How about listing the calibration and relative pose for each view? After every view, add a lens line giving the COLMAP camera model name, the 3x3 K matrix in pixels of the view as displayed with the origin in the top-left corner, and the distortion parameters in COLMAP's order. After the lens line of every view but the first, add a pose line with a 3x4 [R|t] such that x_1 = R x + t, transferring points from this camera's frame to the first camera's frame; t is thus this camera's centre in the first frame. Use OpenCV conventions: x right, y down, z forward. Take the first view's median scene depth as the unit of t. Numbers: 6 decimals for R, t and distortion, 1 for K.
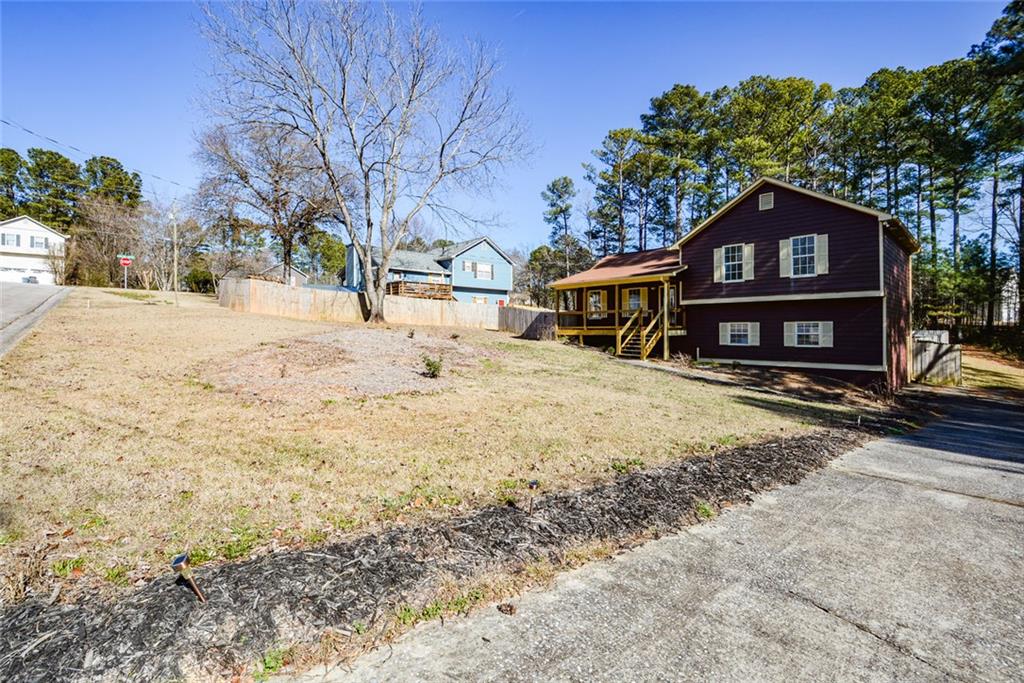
lens RADIAL K [[458.2, 0, 508.1], [0, 458.2, 321.6], [0, 0, 1]] dist [-0.002496, -0.001162]
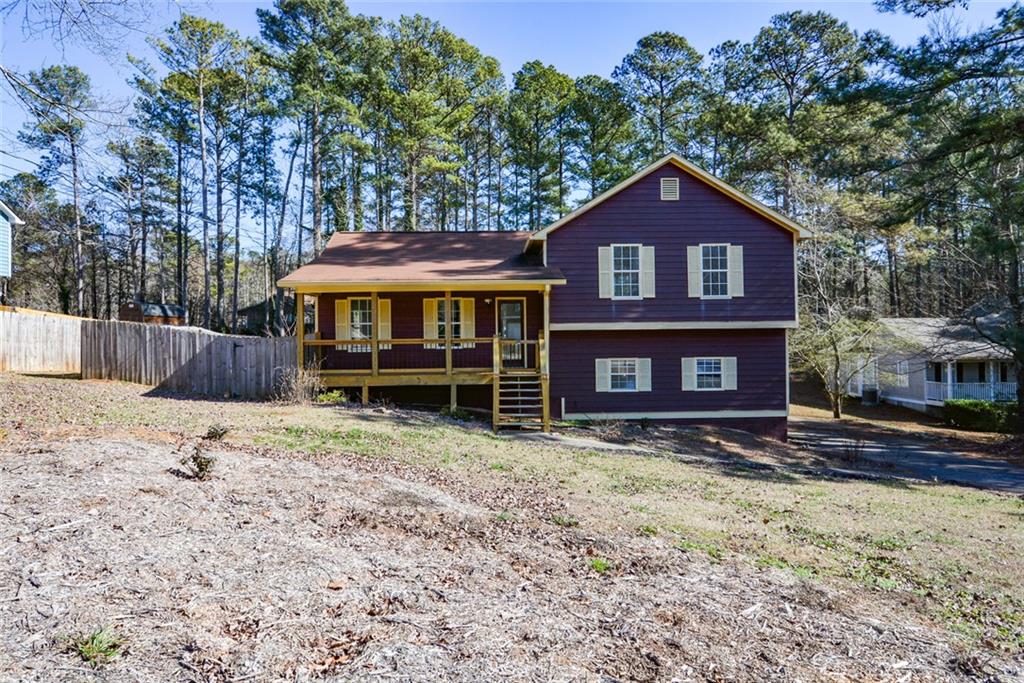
lens RADIAL K [[612.5, 0, 512.0], [0, 612.5, 313.9], [0, 0, 1]] dist [0.033755, 0.001257]
pose [[0.667908, 0.018406, 0.744016, -0.271970], [-0.002133, 0.999737, -0.022817, -0.040438], [-0.744241, 0.013652, 0.667772, 0.478685]]
